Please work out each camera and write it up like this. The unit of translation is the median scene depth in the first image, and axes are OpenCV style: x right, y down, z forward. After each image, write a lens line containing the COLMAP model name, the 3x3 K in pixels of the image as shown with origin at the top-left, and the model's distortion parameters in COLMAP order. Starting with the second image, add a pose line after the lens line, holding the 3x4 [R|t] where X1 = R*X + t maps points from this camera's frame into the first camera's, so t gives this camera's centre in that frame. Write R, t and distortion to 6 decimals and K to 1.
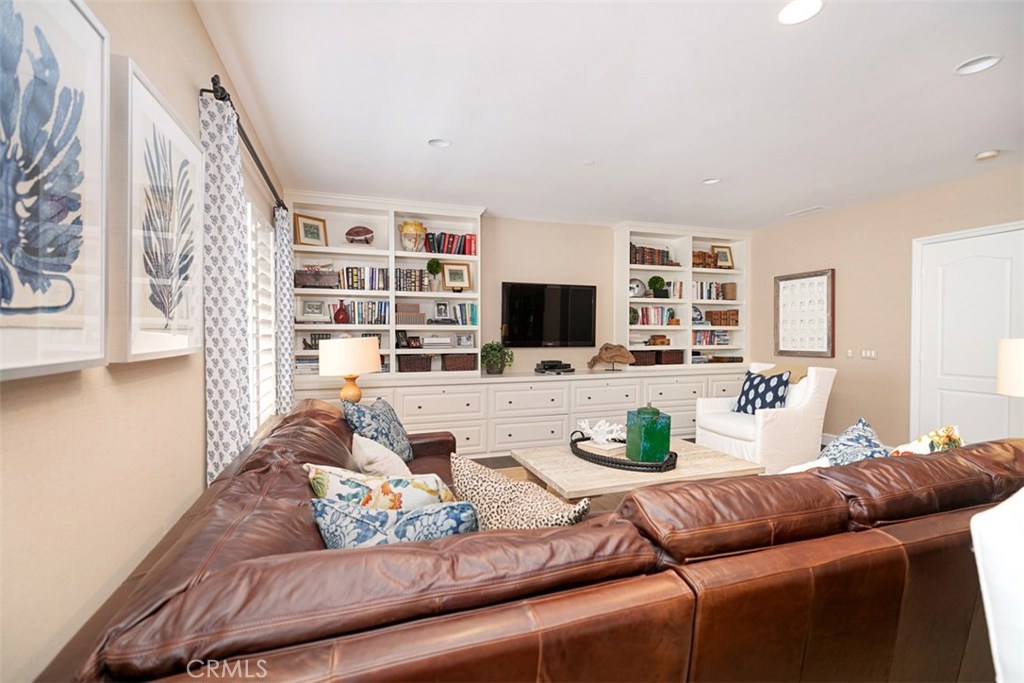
lens RADIAL K [[456.7, 0, 512.0], [0, 456.7, 341.5], [0, 0, 1]] dist [0.000649, 0.000134]
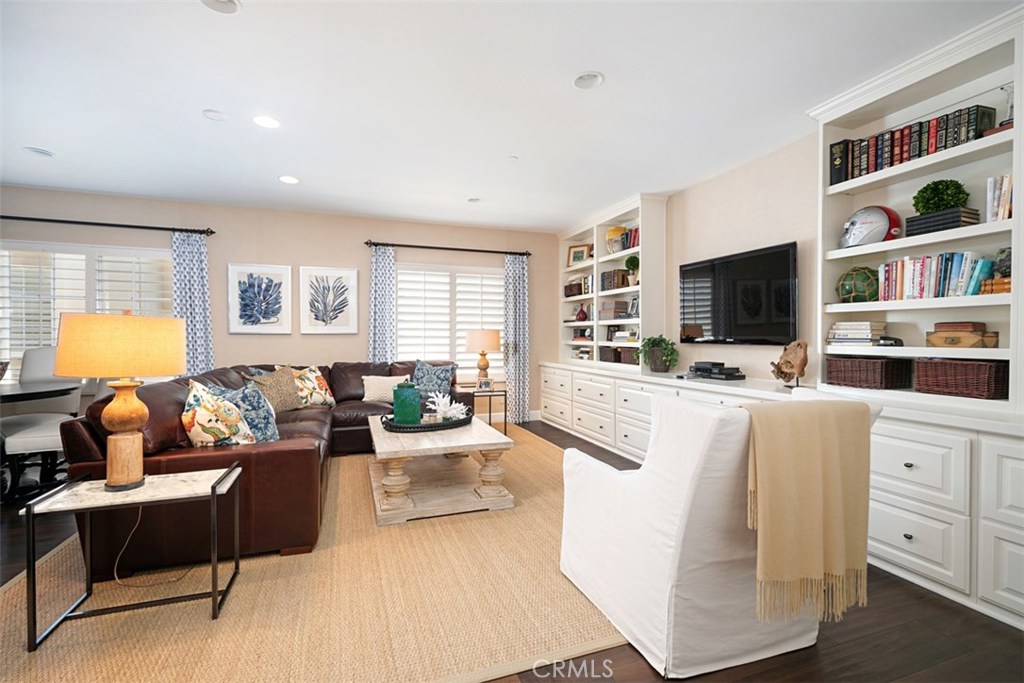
lens RADIAL K [[456.7, 0, 512.0], [0, 456.7, 341.5], [0, 0, 1]] dist [0.000649, 0.000134]
pose [[0.015775, 0.009009, -0.999835, 0.839562], [-0.019157, 0.999779, 0.008706, 0.009860], [0.999692, 0.019016, 0.015944, 0.694221]]
